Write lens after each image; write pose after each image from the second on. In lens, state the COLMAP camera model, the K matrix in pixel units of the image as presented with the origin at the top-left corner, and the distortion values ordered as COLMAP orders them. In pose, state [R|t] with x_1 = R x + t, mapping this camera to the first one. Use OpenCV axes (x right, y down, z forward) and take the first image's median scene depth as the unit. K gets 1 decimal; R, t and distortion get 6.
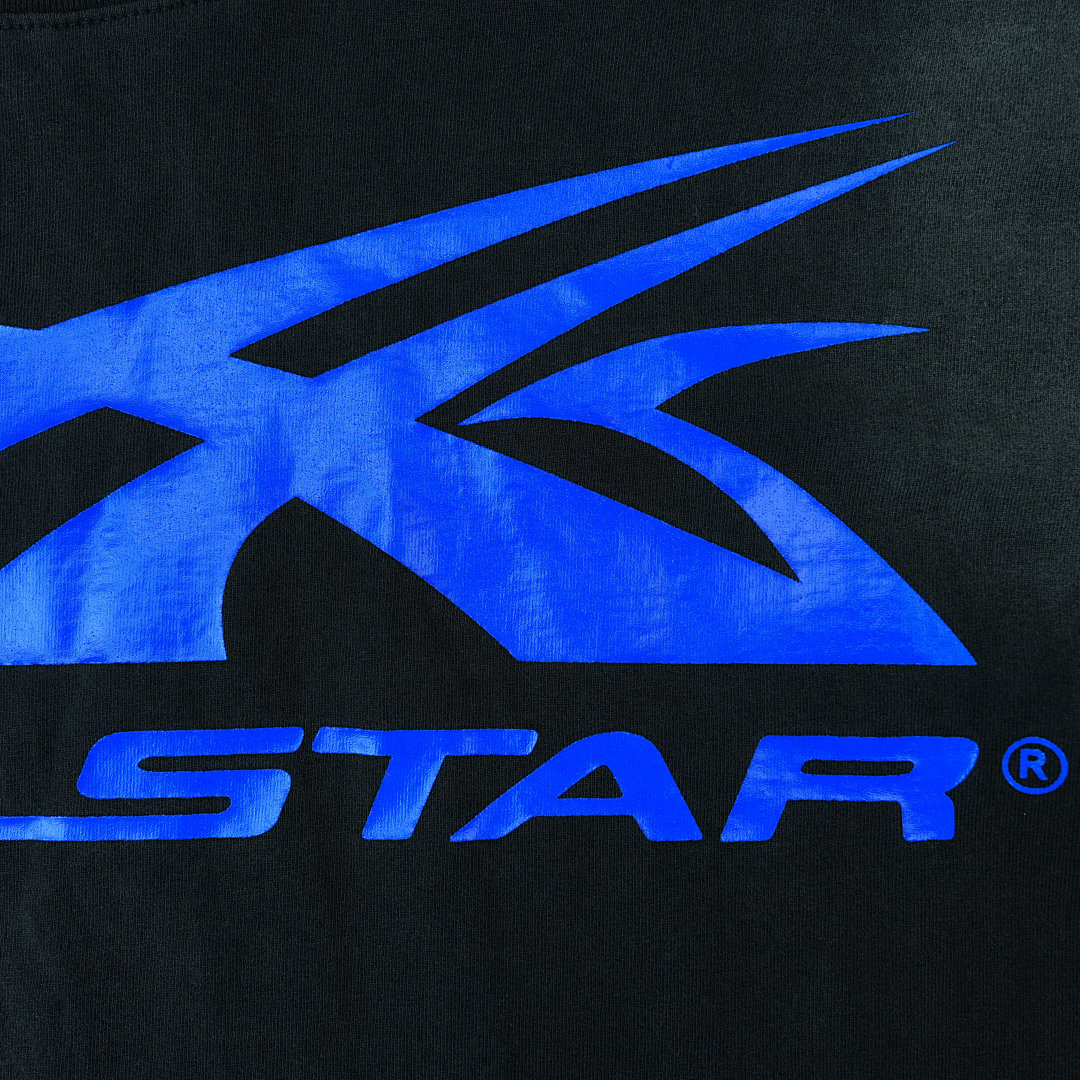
lens RADIAL K [[1159.7, 0, 533.3], [0, 1159.7, 522.8], [0, 0, 1]] dist [-0.008948, 0.000000]
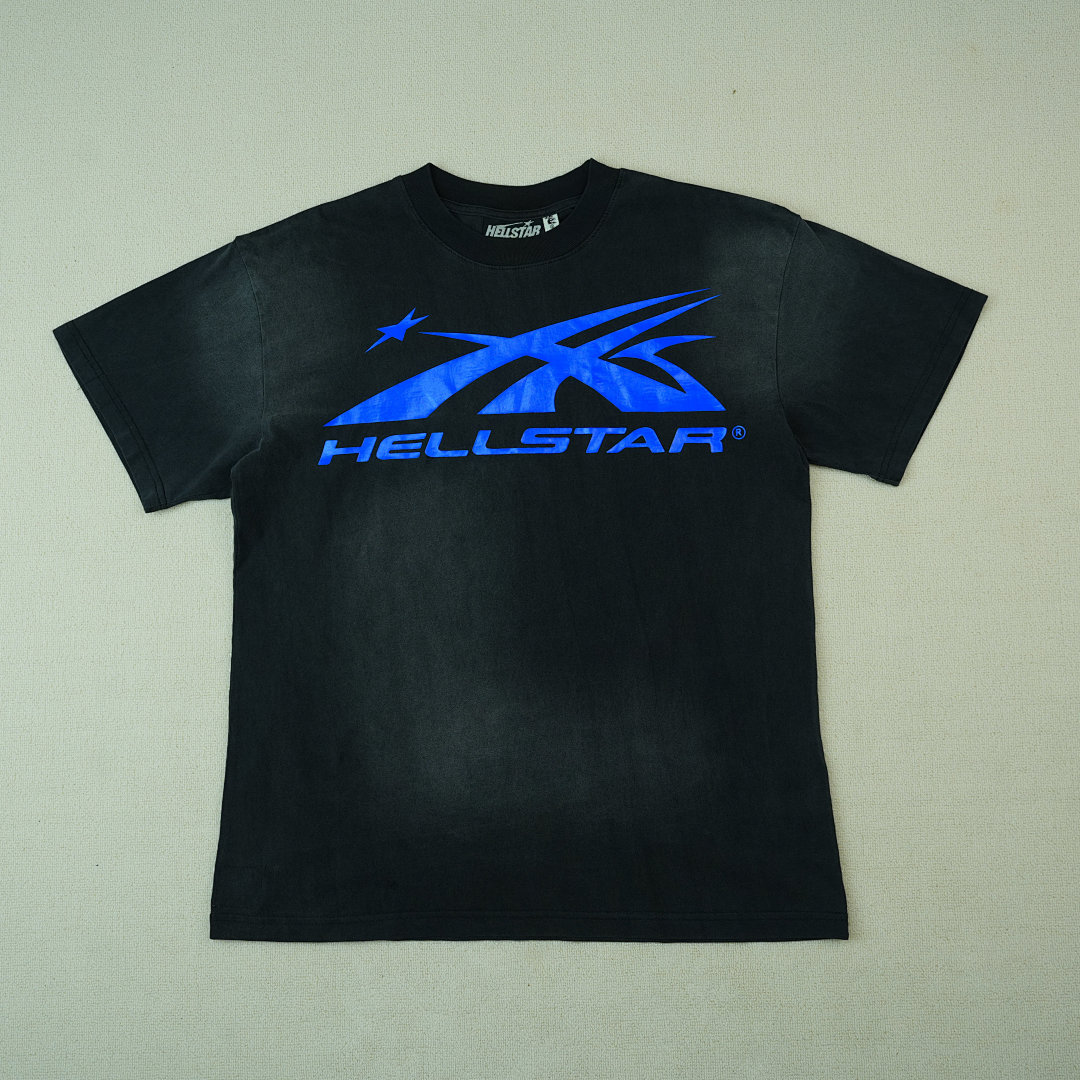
lens RADIAL K [[1159.7, 0, 537.4], [0, 1159.7, 547.4], [0, 0, 1]] dist [-0.008948, 0.000000]
pose [[0.999839, -0.002554, -0.017762, -0.253292], [0.001238, 0.997282, -0.073663, 0.944281], [0.017902, 0.073630, 0.997125, -3.300432]]
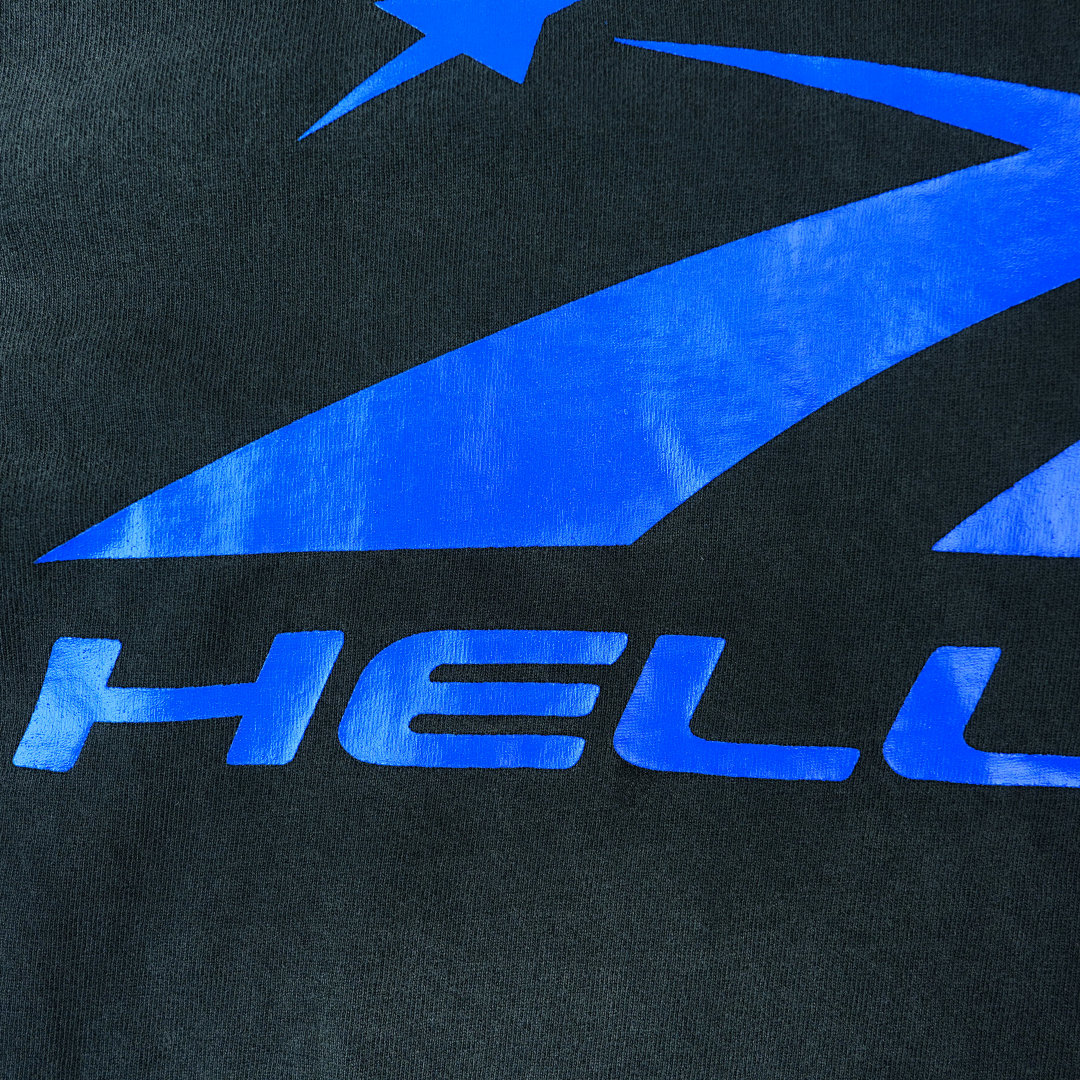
lens RADIAL K [[1159.7, 0, 540.5], [0, 1159.7, 544.4], [0, 0, 1]] dist [-0.008948, 0.000000]
pose [[0.997948, 0.063994, -0.002085, -0.807709], [-0.063787, 0.996486, 0.054281, 0.096173], [0.005551, -0.054037, 0.998524, 0.247003]]
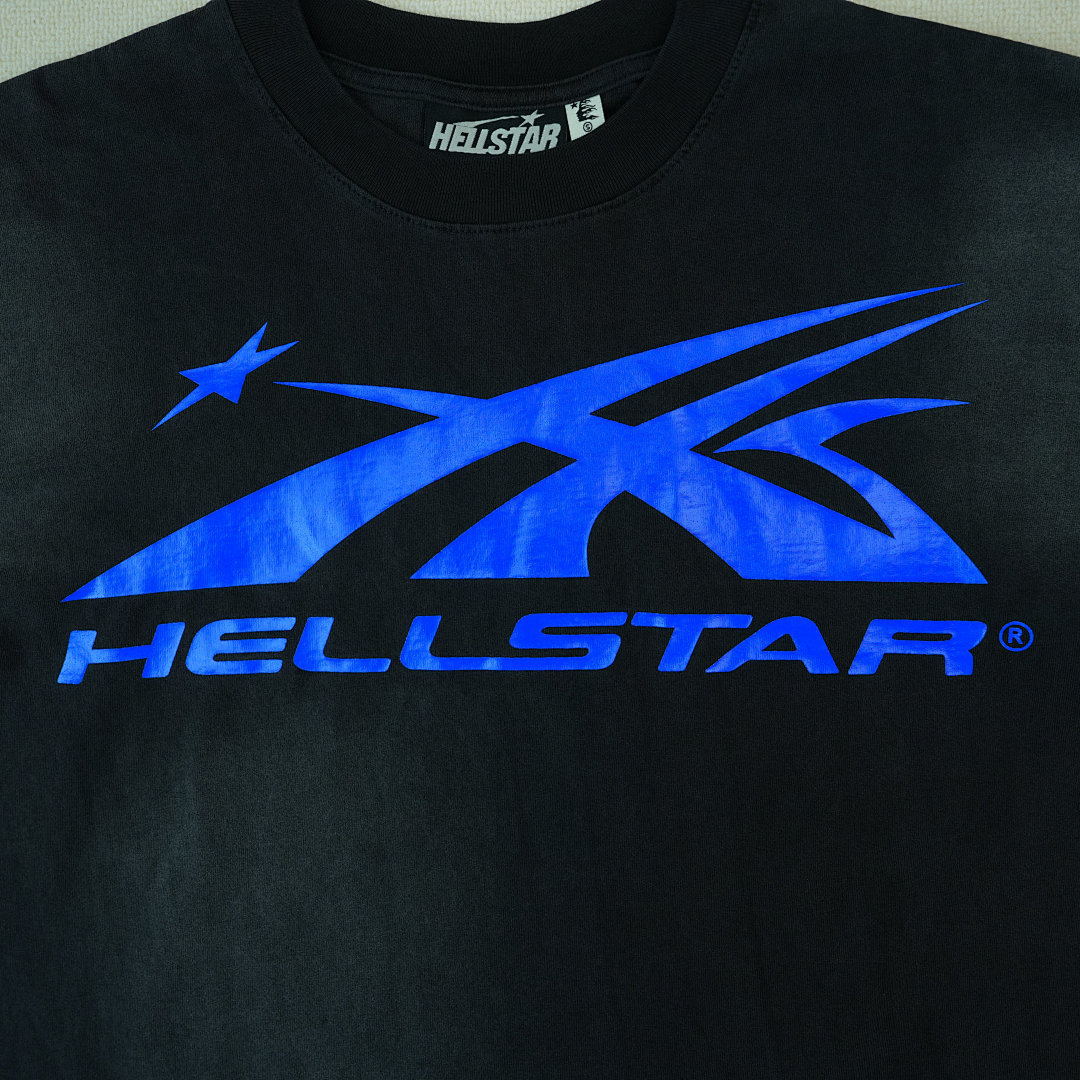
lens RADIAL K [[1159.7, 0, 534.8], [0, 1159.7, 542.0], [0, 0, 1]] dist [-0.008948, 0.000000]
pose [[0.999509, 0.009851, -0.029731, -0.295234], [-0.007240, 0.996211, 0.086665, -0.101351], [0.030472, -0.086407, 0.995794, -0.882185]]
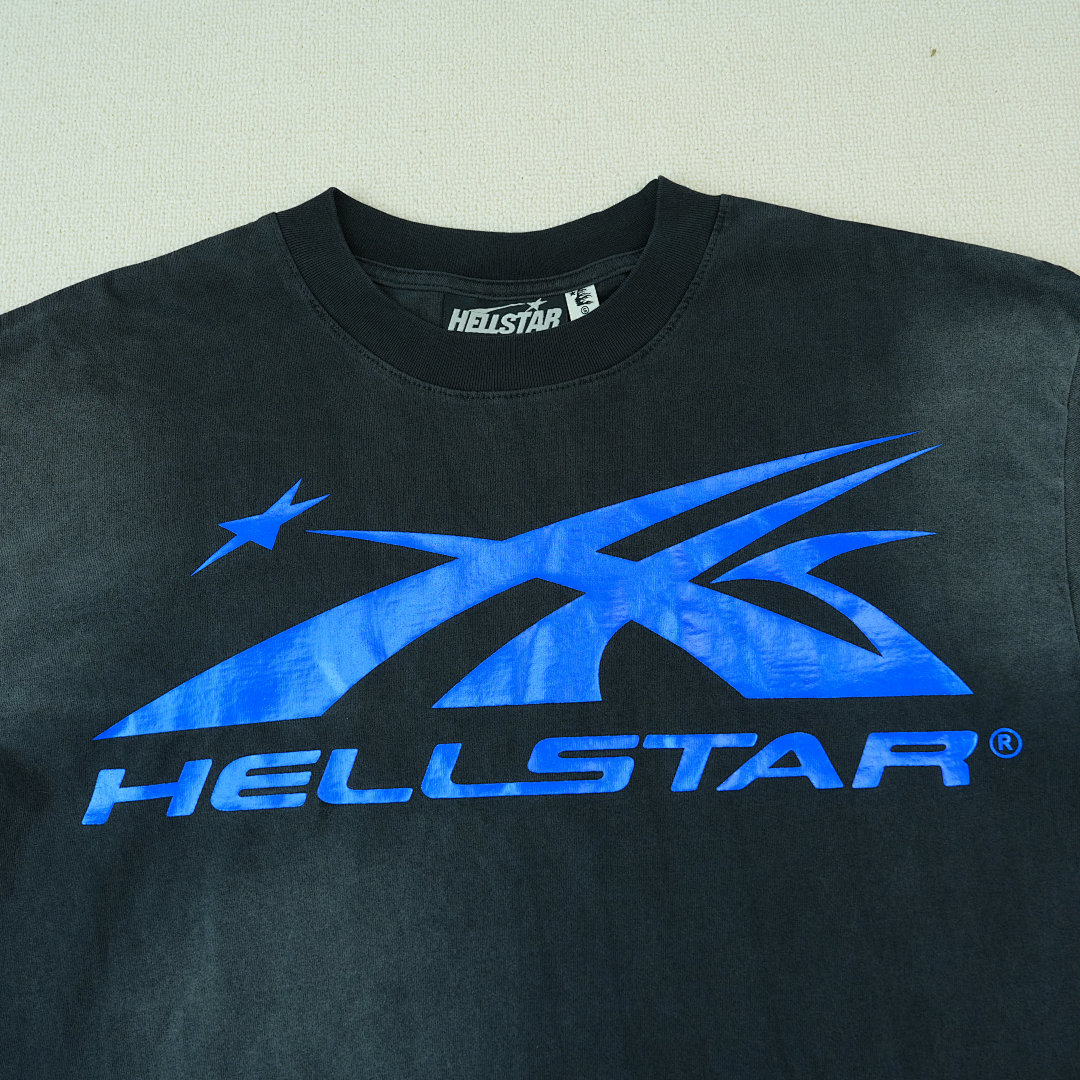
lens RADIAL K [[1159.7, 0, 539.9], [0, 1159.7, 539.2], [0, 0, 1]] dist [-0.008948, 0.000000]
pose [[0.999828, -0.017288, 0.006748, -0.377296], [0.018232, 0.982893, -0.183272, 0.208590], [-0.003464, 0.183364, 0.983039, -1.020997]]
